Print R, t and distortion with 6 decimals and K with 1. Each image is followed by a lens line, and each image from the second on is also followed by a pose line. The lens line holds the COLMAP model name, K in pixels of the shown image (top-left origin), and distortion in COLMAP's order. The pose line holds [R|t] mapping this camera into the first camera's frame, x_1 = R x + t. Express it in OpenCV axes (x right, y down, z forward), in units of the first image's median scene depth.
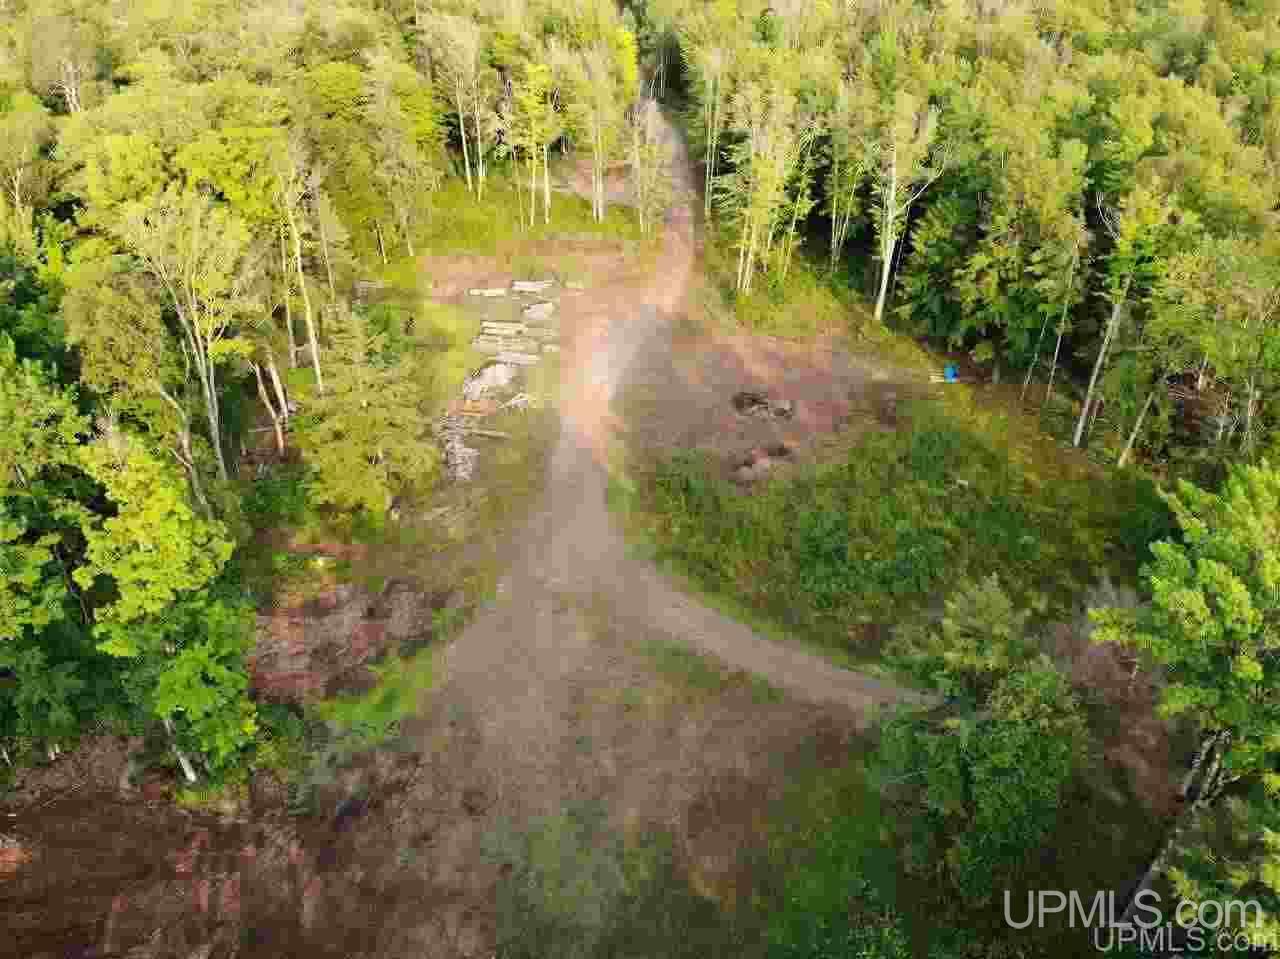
lens RADIAL K [[932.7, 0, 640.0], [0, 932.7, 479.5], [0, 0, 1]] dist [0.042563, -0.142551]
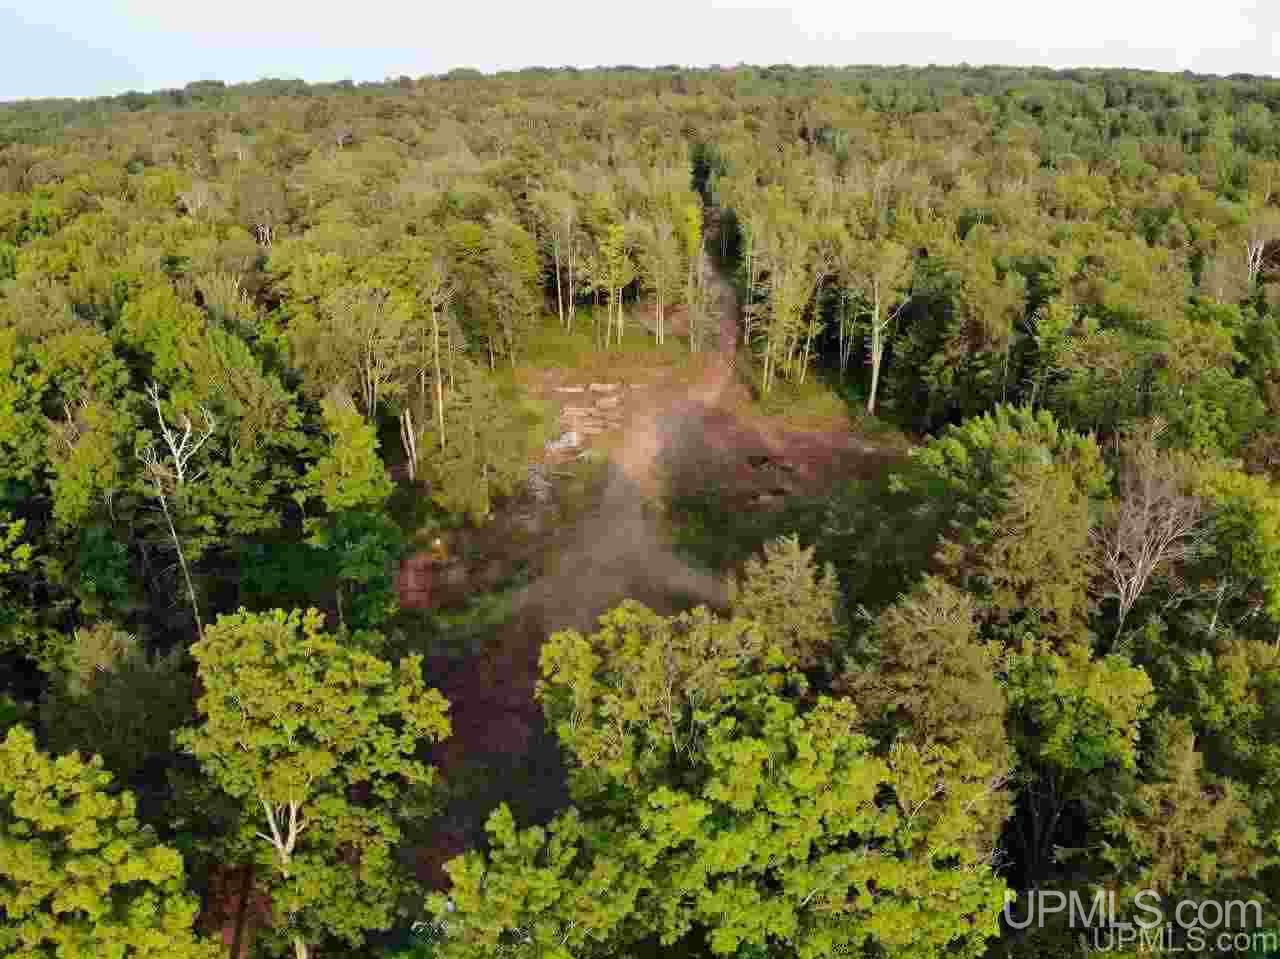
lens RADIAL K [[924.8, 0, 640.0], [0, 924.8, 479.5], [0, 0, 1]] dist [0.124309, -0.264237]
pose [[0.995742, 0.032964, -0.086094, 0.050134], [-0.047920, 0.982880, -0.177908, 0.148861], [0.078755, 0.181276, 0.980274, -0.233257]]
